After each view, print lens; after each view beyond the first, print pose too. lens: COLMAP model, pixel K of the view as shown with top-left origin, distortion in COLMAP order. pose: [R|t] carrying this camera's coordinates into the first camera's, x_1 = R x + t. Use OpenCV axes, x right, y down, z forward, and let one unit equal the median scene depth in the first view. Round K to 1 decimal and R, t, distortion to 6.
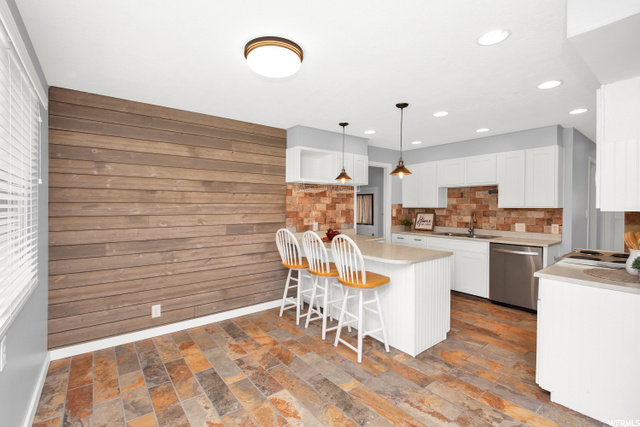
lens RADIAL K [[288.7, 0, 315.8], [0, 288.7, 206.8], [0, 0, 1]] dist [-0.002753, -0.000890]
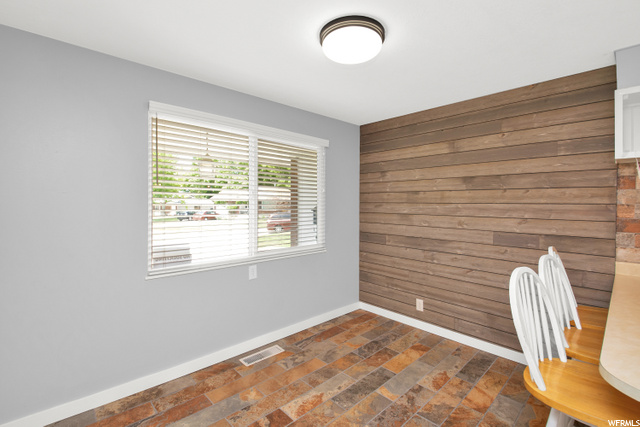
lens RADIAL K [[291.9, 0, 318.7], [0, 291.9, 202.8], [0, 0, 1]] dist [-0.000482, -0.000389]
pose [[0.104792, -0.002437, -0.994491, 0.448392], [-0.009941, 0.999944, -0.003498, -0.006654], [0.994444, 0.010252, 0.104762, 0.485192]]
